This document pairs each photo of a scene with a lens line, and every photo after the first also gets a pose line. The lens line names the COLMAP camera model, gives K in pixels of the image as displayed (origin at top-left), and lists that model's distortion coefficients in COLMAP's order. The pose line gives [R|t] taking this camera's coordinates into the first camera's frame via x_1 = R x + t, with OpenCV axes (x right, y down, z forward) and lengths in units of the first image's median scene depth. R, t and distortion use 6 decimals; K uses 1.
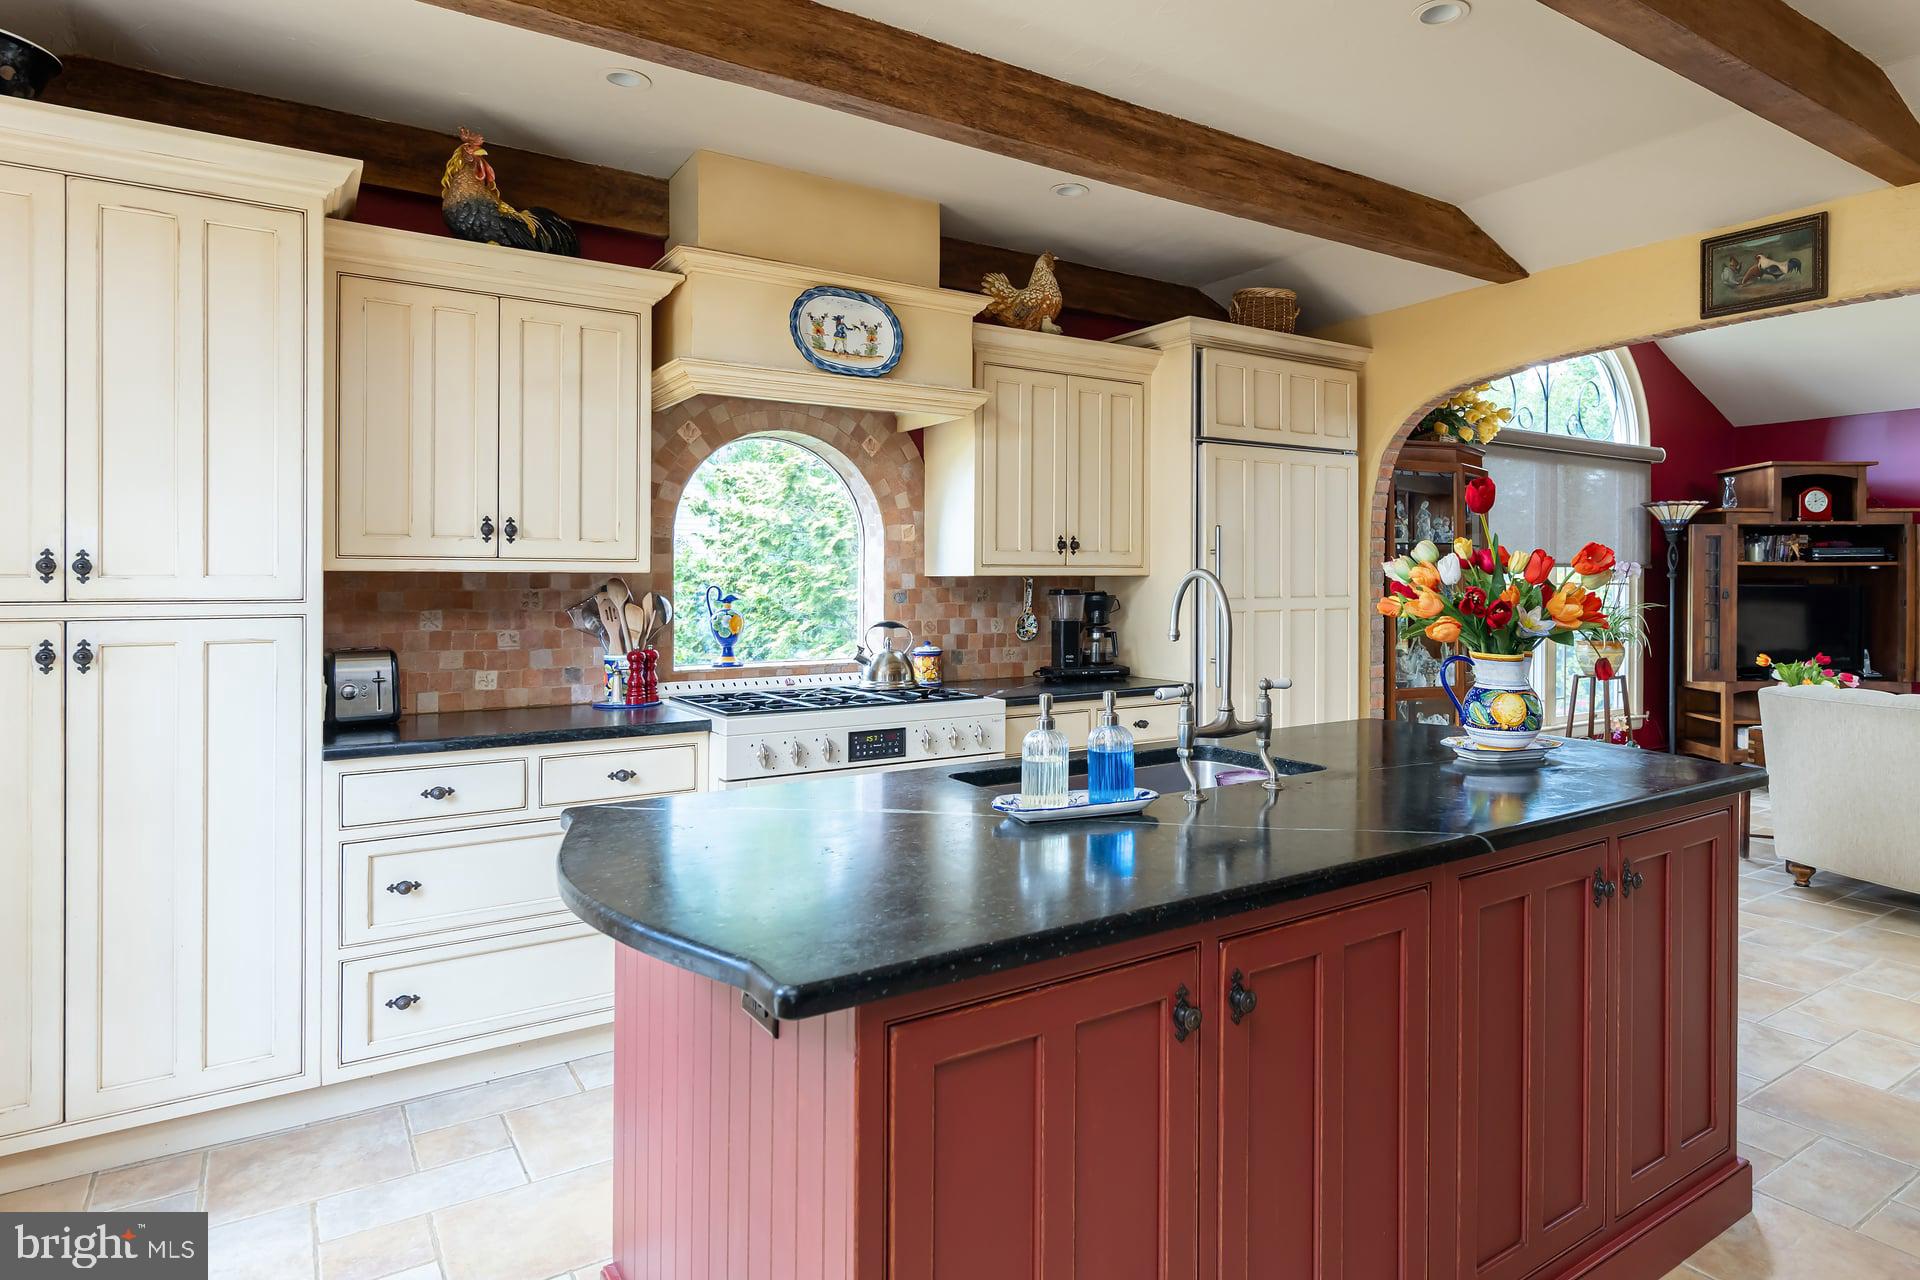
lens RADIAL K [[1095.2, 0, 1038.2], [0, 1095.2, 581.1], [0, 0, 1]] dist [0.006349, -0.000212]
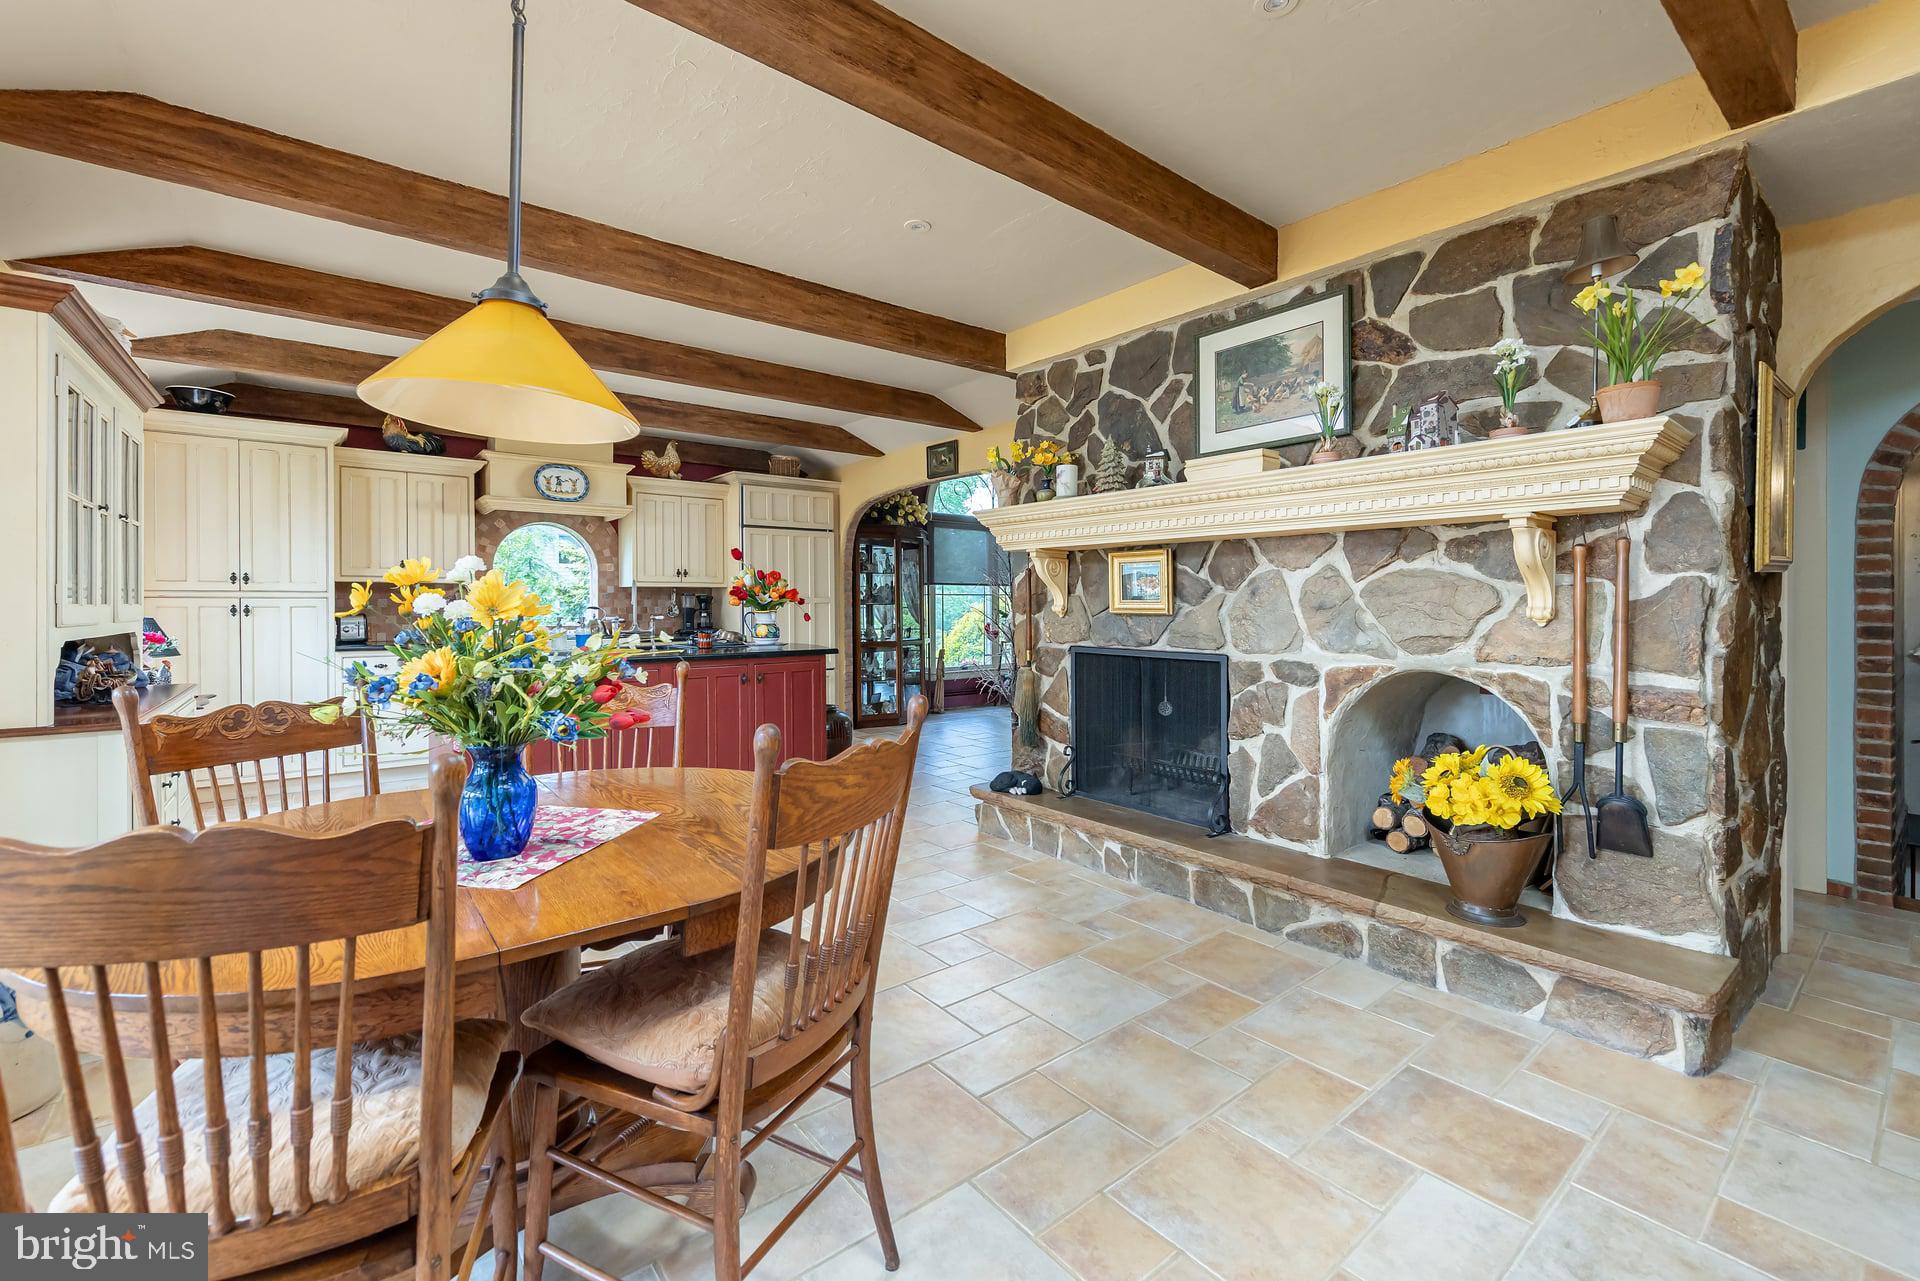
lens RADIAL K [[798.3, 0, 926.2], [0, 798.3, 614.3], [0, 0, 1]] dist [0.000048, -0.000460]
pose [[0.998733, -0.001006, 0.050323, 0.519845], [0.000309, 0.999904, 0.013856, 0.034116], [-0.050332, -0.013823, 0.998637, -0.763790]]
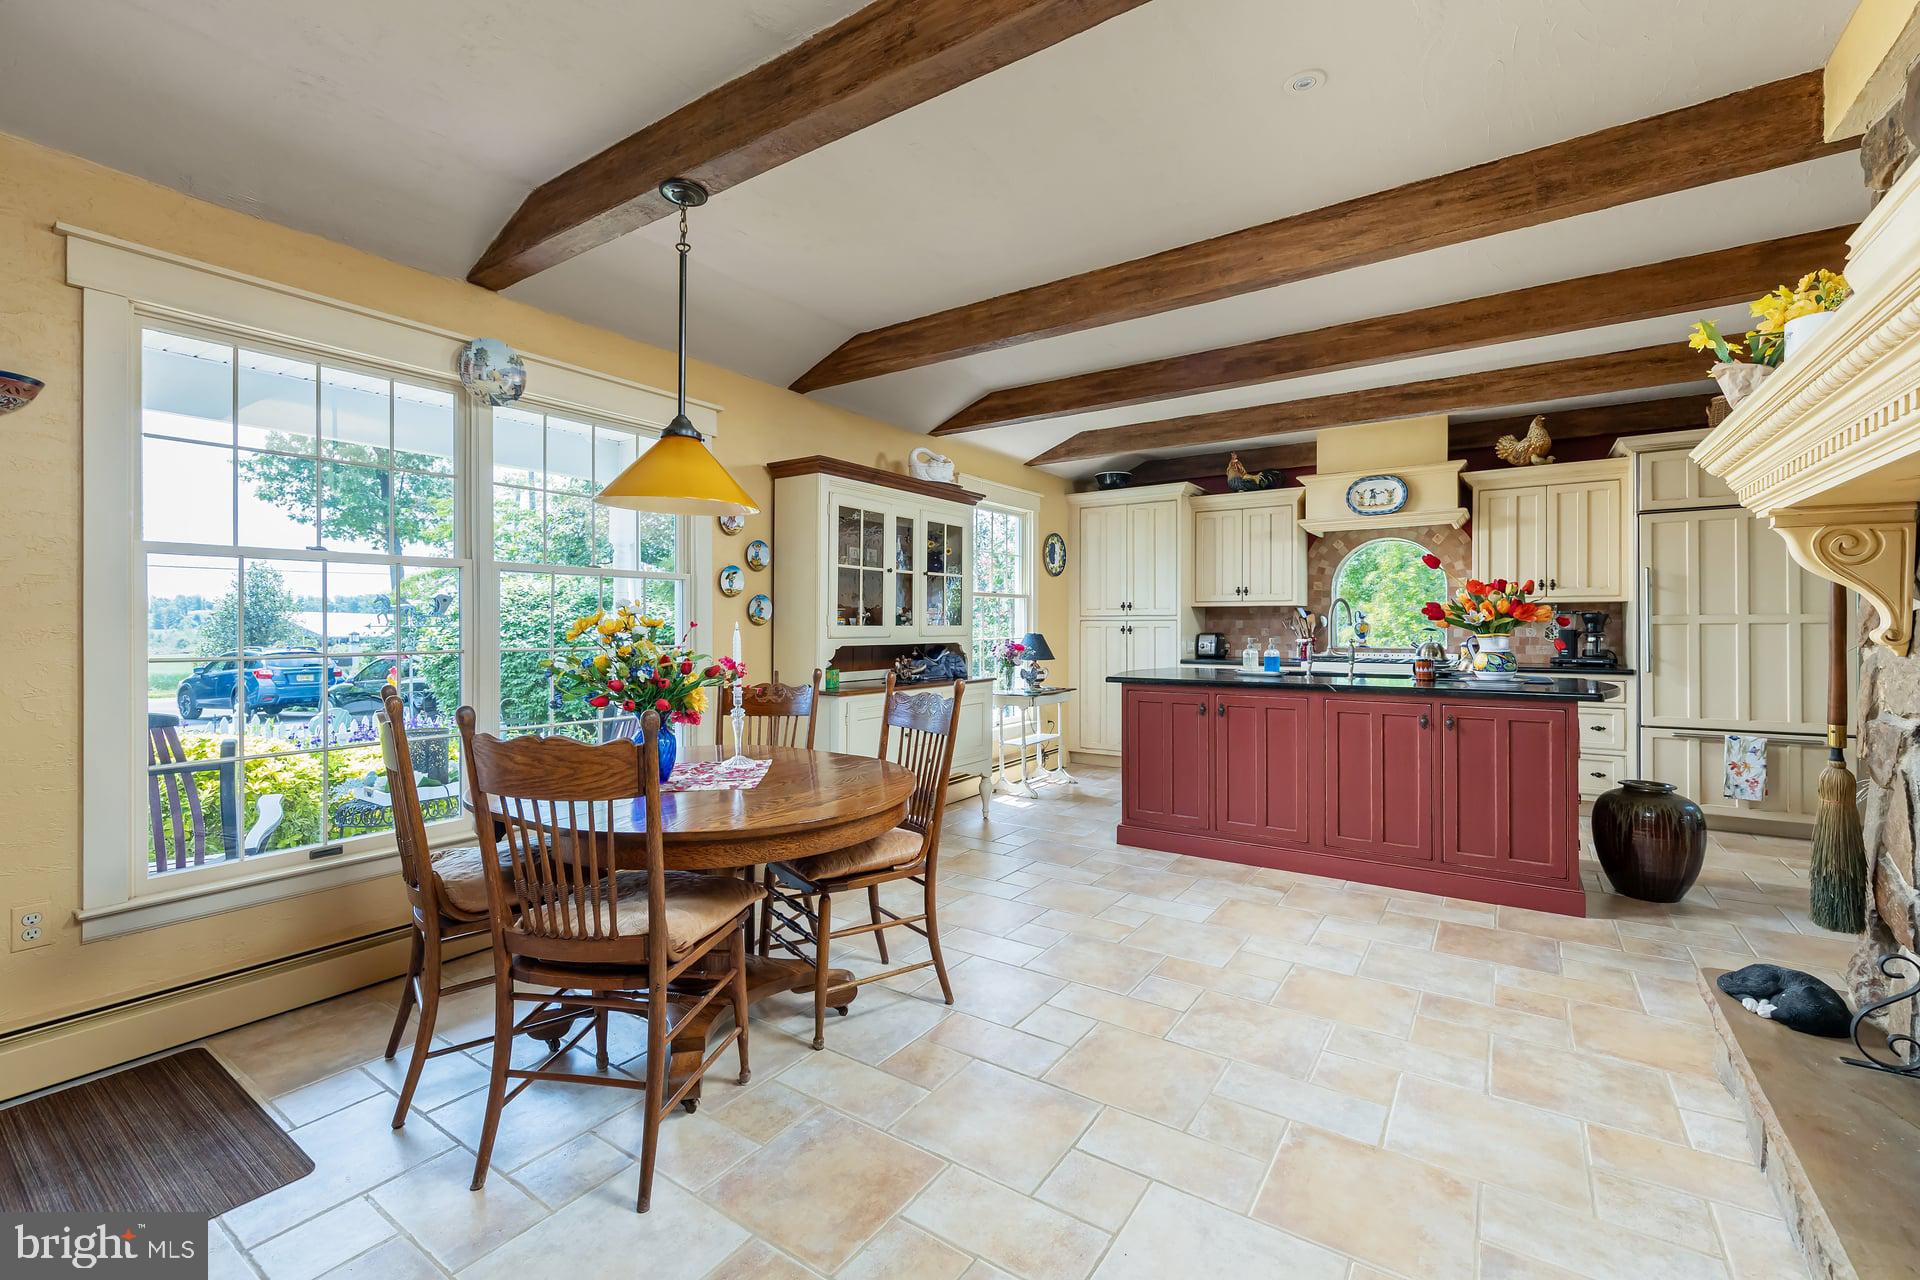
lens RADIAL K [[798.3, 0, 971.8], [0, 798.3, 629.4], [0, 0, 1]] dist [0.000048, -0.000460]
pose [[0.364919, 0.004235, -0.931030, 1.019423], [0.002188, 0.999983, 0.005406, 0.034177], [0.931037, -0.004010, 0.364904, -0.353218]]
